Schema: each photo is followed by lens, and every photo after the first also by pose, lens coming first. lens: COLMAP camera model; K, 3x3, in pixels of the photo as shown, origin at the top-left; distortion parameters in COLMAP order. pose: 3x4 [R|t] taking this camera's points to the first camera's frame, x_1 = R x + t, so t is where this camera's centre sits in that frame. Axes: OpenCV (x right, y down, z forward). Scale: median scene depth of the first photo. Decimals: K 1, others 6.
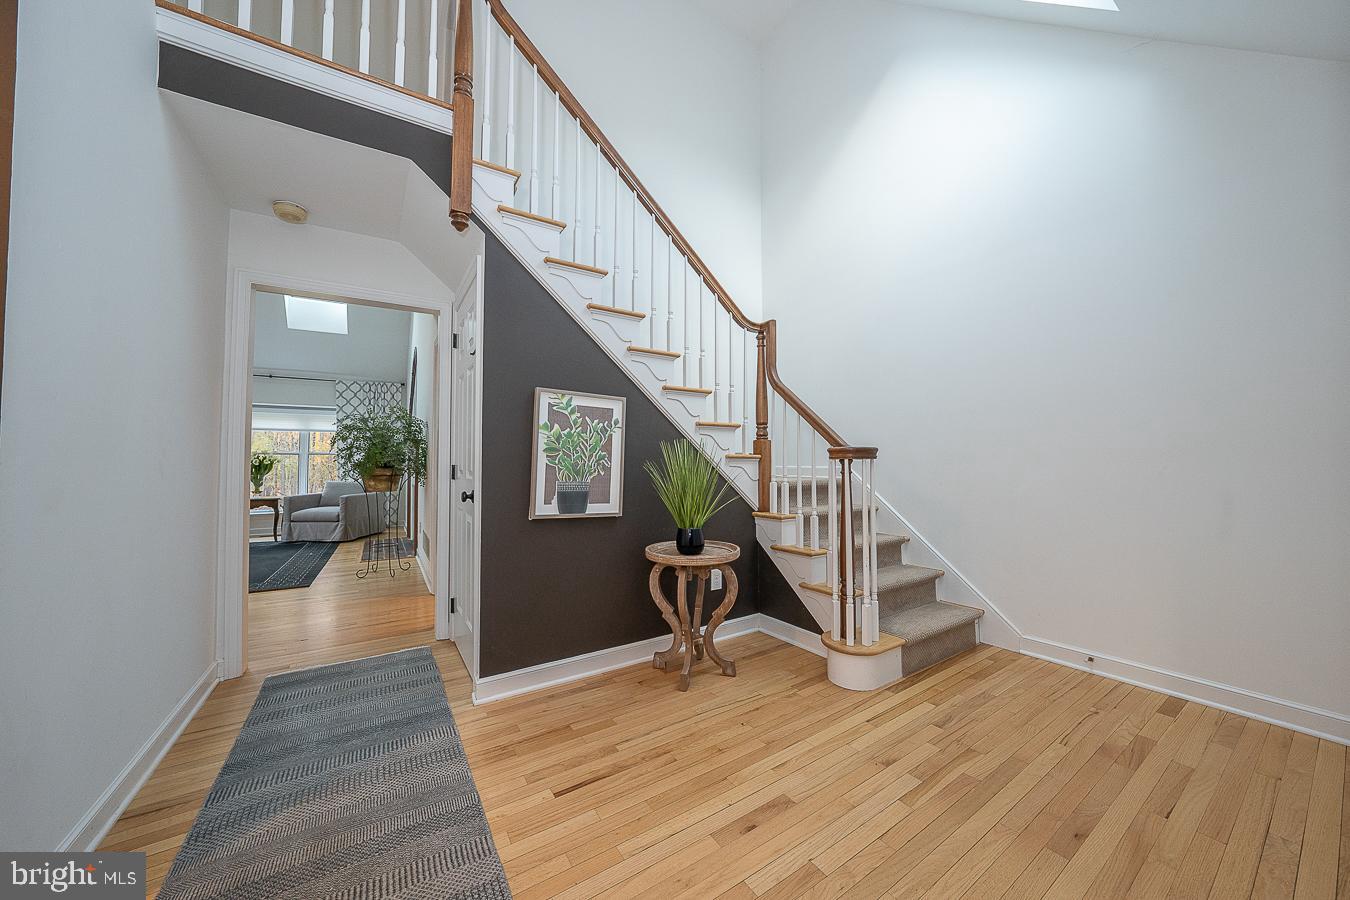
lens RADIAL K [[470.3, 0, 681.8], [0, 470.3, 446.2], [0, 0, 1]] dist [-0.010970, 0.000946]
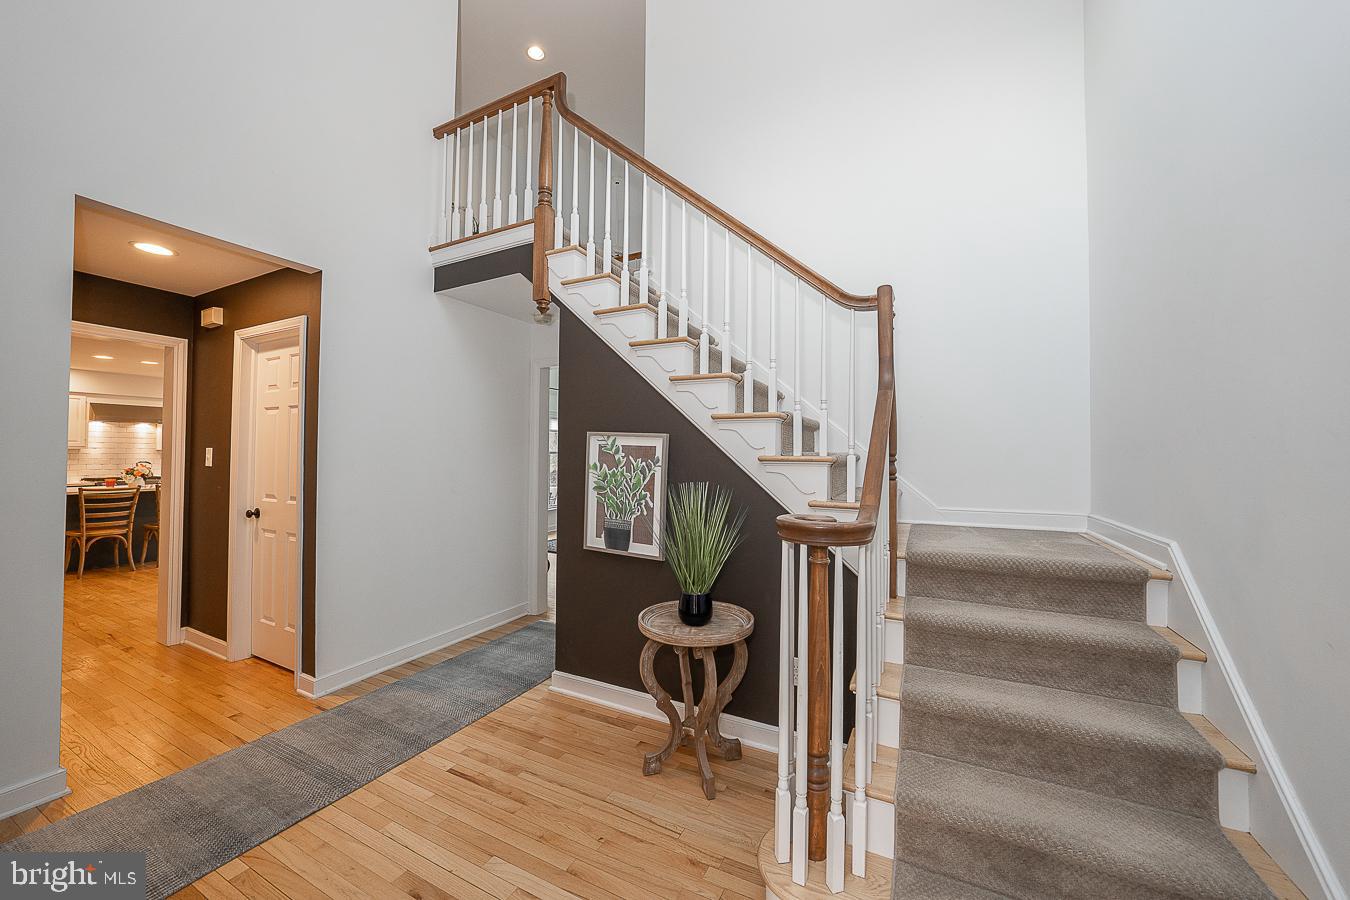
lens RADIAL K [[499.9, 0, 675.1], [0, 499.9, 448.5], [0, 0, 1]] dist [-0.008210, 0.000185]
pose [[0.496554, -0.004784, -0.867993, 0.808577], [0.023028, 0.999705, 0.007663, -0.088367], [0.867701, -0.023793, 0.496518, 0.578121]]
